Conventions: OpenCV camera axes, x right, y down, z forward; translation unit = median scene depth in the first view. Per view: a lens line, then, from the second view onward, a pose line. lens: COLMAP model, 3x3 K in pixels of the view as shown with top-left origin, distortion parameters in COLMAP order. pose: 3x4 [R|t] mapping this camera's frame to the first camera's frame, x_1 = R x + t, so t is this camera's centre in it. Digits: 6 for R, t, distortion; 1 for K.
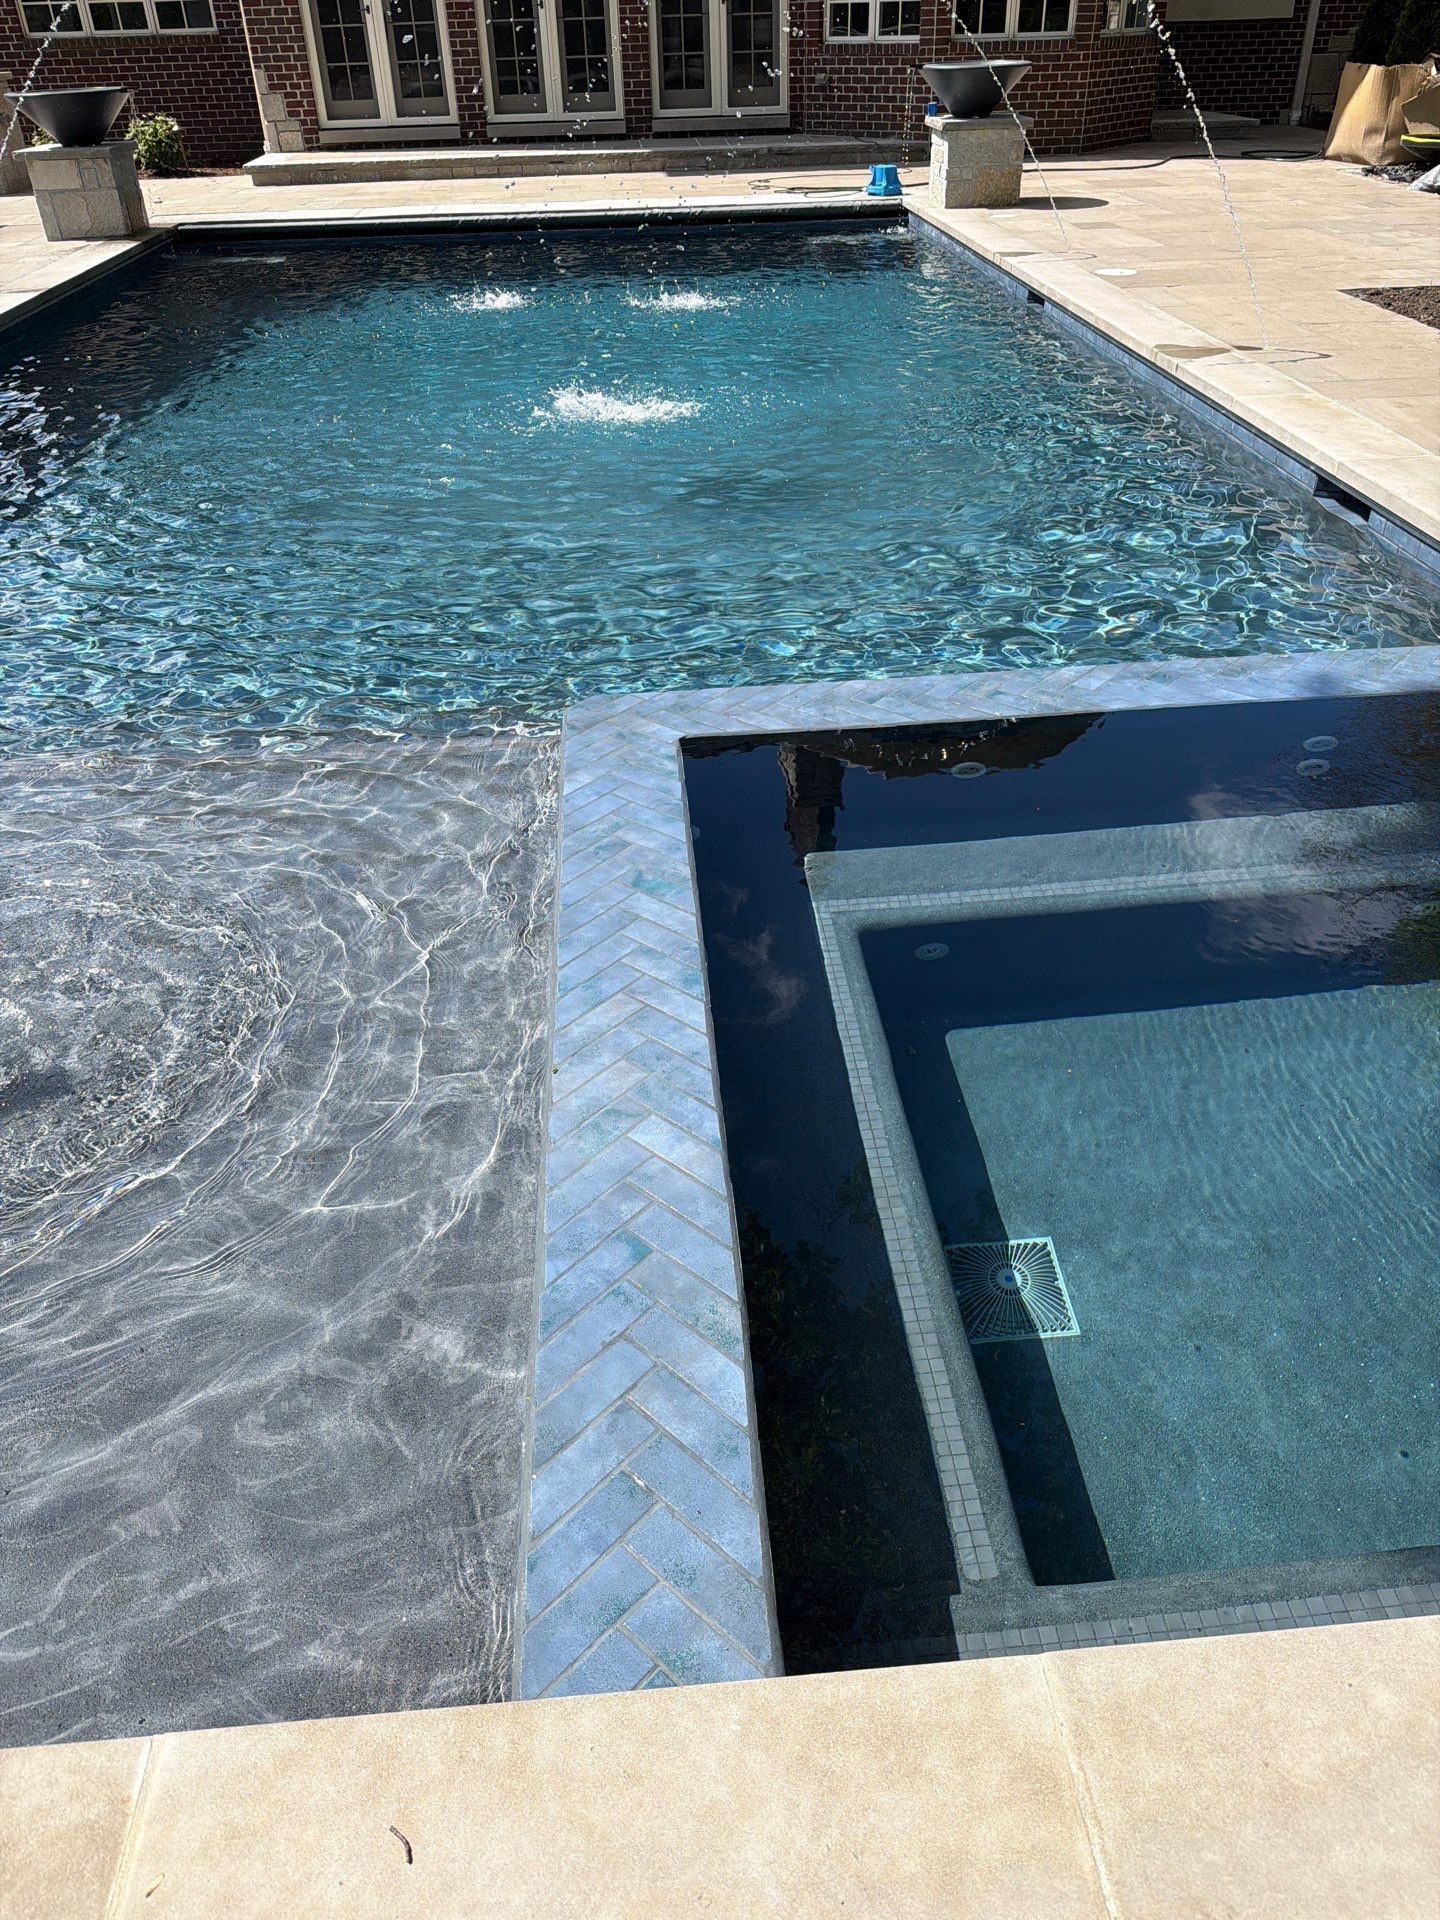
lens RADIAL K [[1363.9, 0, 720.0], [0, 1363.9, 960.0], [0, 0, 1]] dist [0.001694, 0.004913]
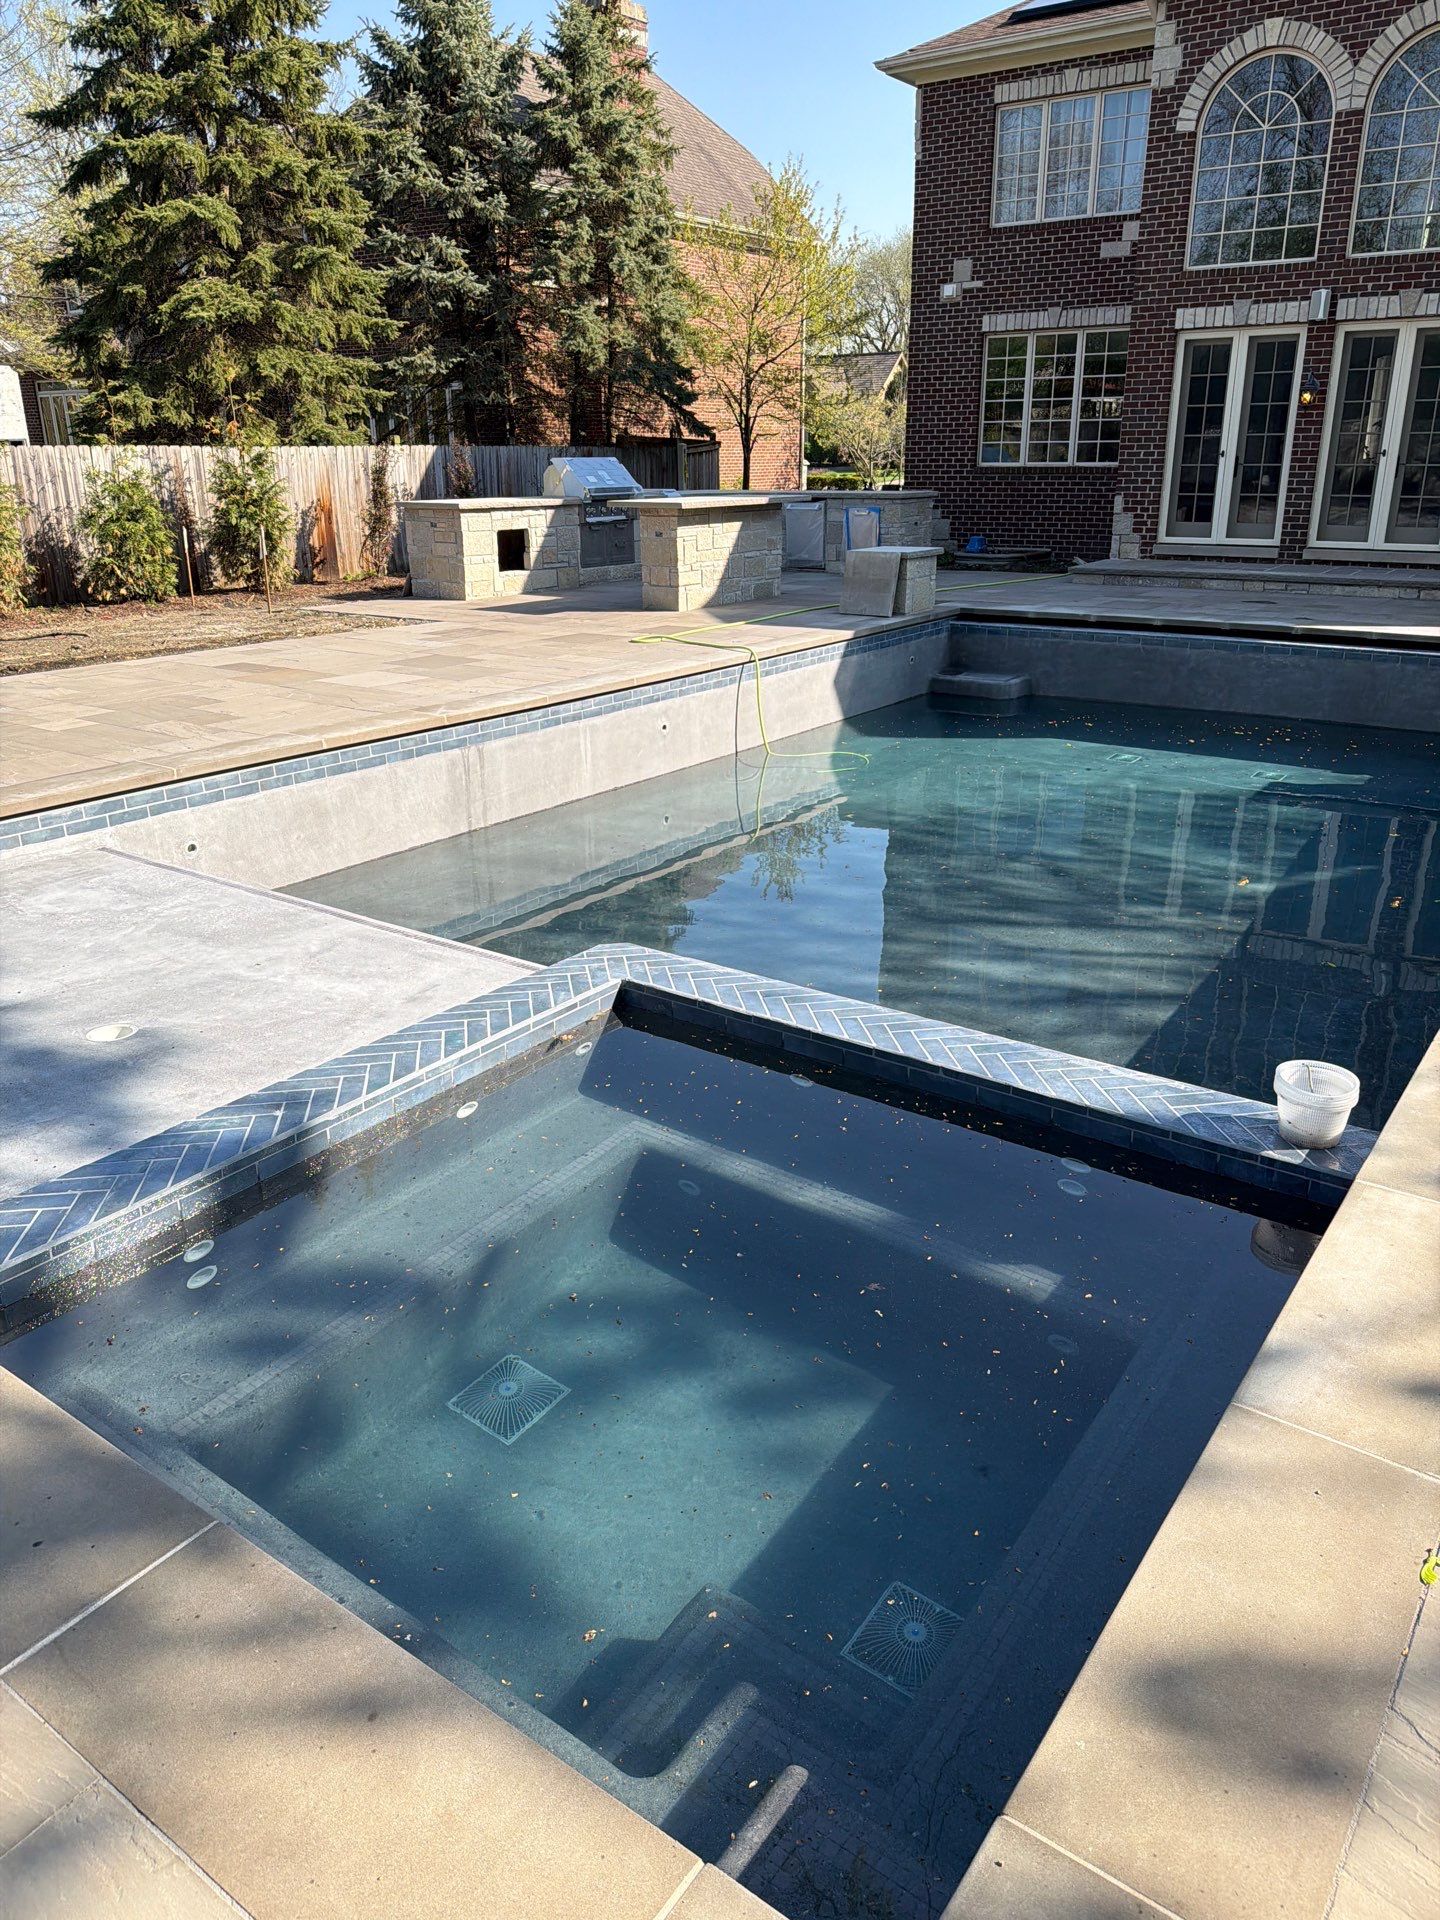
lens RADIAL K [[1386.9, 0, 720.0], [0, 1386.9, 960.0], [0, 0, 1]] dist [0.003373, -0.002212]
pose [[0.770605, 0.237597, -0.591367, 0.210261], [-0.370400, 0.922071, -0.112198, -0.014711], [0.518625, 0.305503, 0.798559, -0.022985]]
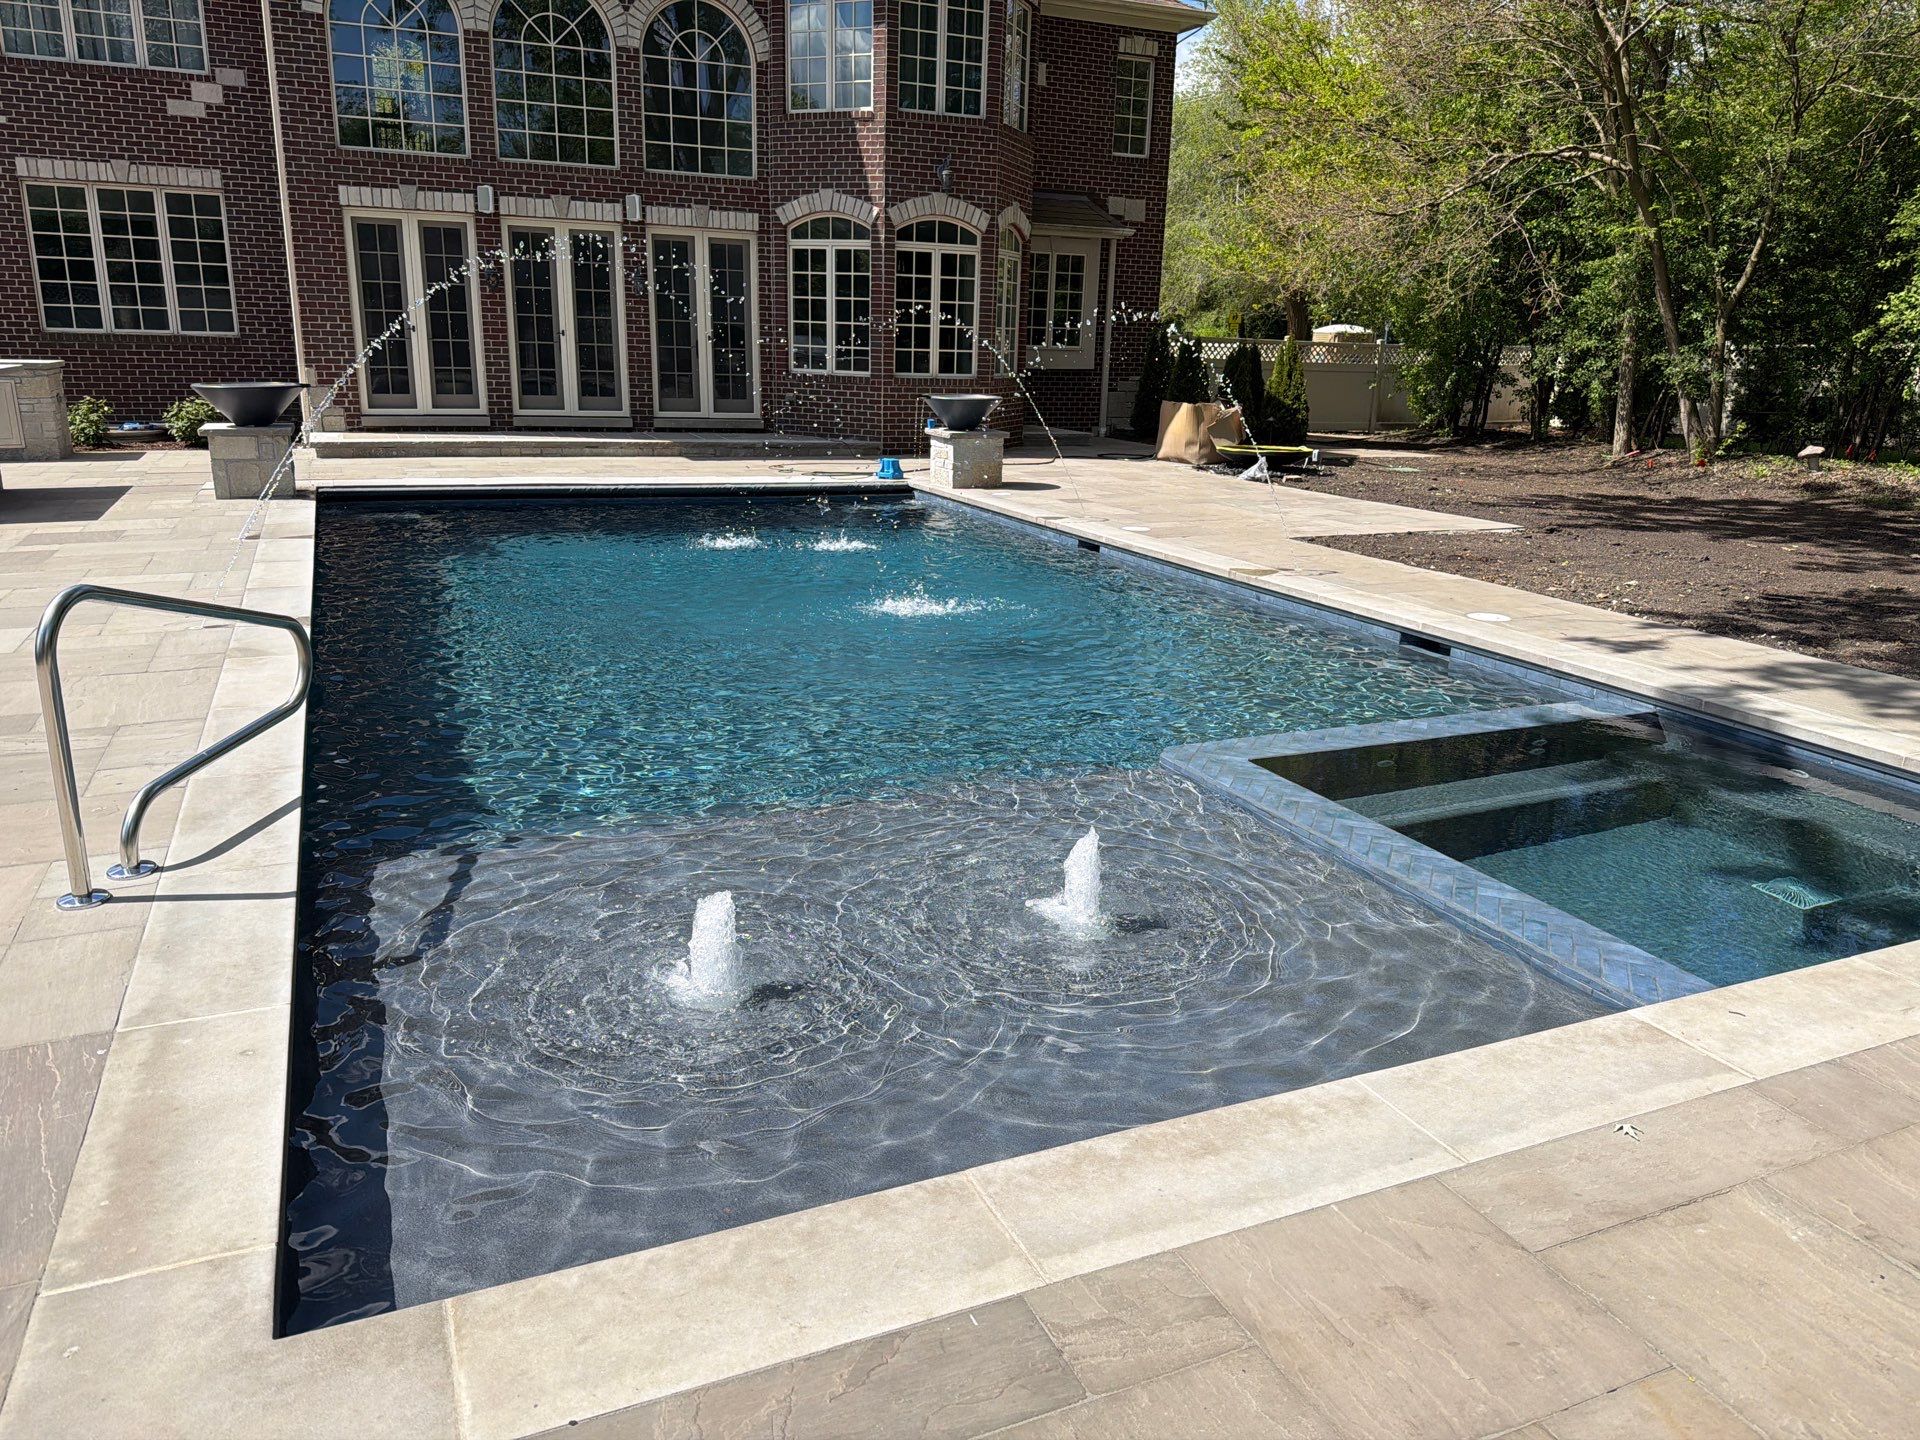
lens RADIAL K [[1389.7, 0, 956.5], [0, 1389.7, 743.0], [0, 0, 1]] dist [0.006500, -0.011139]
pose [[0.942026, -0.041001, 0.333026, -0.232168], [0.143698, 0.946182, -0.289985, 0.066441], [-0.303214, 0.321028, 0.897219, -0.117031]]
